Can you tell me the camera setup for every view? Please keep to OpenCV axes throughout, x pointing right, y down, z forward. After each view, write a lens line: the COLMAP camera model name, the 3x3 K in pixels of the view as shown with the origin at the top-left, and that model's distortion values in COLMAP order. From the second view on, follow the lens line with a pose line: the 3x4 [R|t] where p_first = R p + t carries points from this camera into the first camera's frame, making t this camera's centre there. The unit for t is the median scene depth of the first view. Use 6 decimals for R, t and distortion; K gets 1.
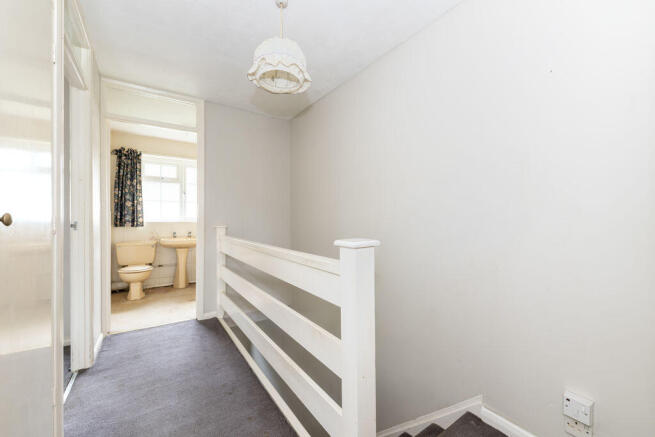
lens RADIAL K [[262.8, 0, 329.0], [0, 262.8, 216.8], [0, 0, 1]] dist [-0.000300, 0.000048]
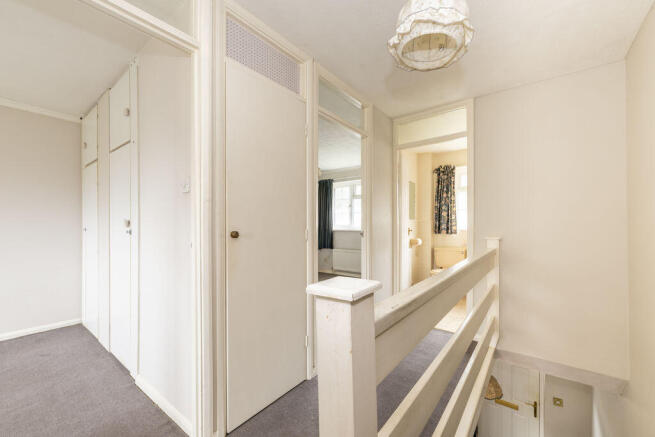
lens RADIAL K [[270.6, 0, 327.5], [0, 270.6, 230.3], [0, 0, 1]] dist [0.000185, 0.000023]
pose [[0.305872, 0.006824, -0.952048, 0.203409], [0.013544, 0.999842, 0.011518, 0.001929], [0.951976, -0.016418, 0.305731, 0.153082]]
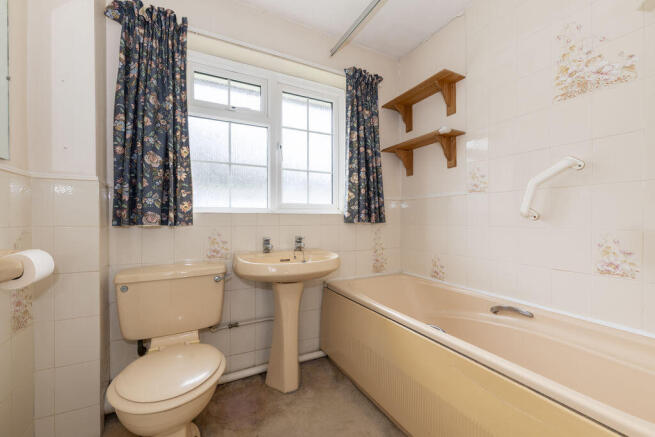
lens RADIAL K [[262.8, 0, 329.0], [0, 262.8, 216.8], [0, 0, 1]] dist [-0.000300, 0.000048]
pose [[0.991339, 0.004172, -0.131264, -0.481042], [-0.001502, 0.999790, 0.020435, 0.018710], [0.131322, -0.020061, 0.991137, 0.678518]]
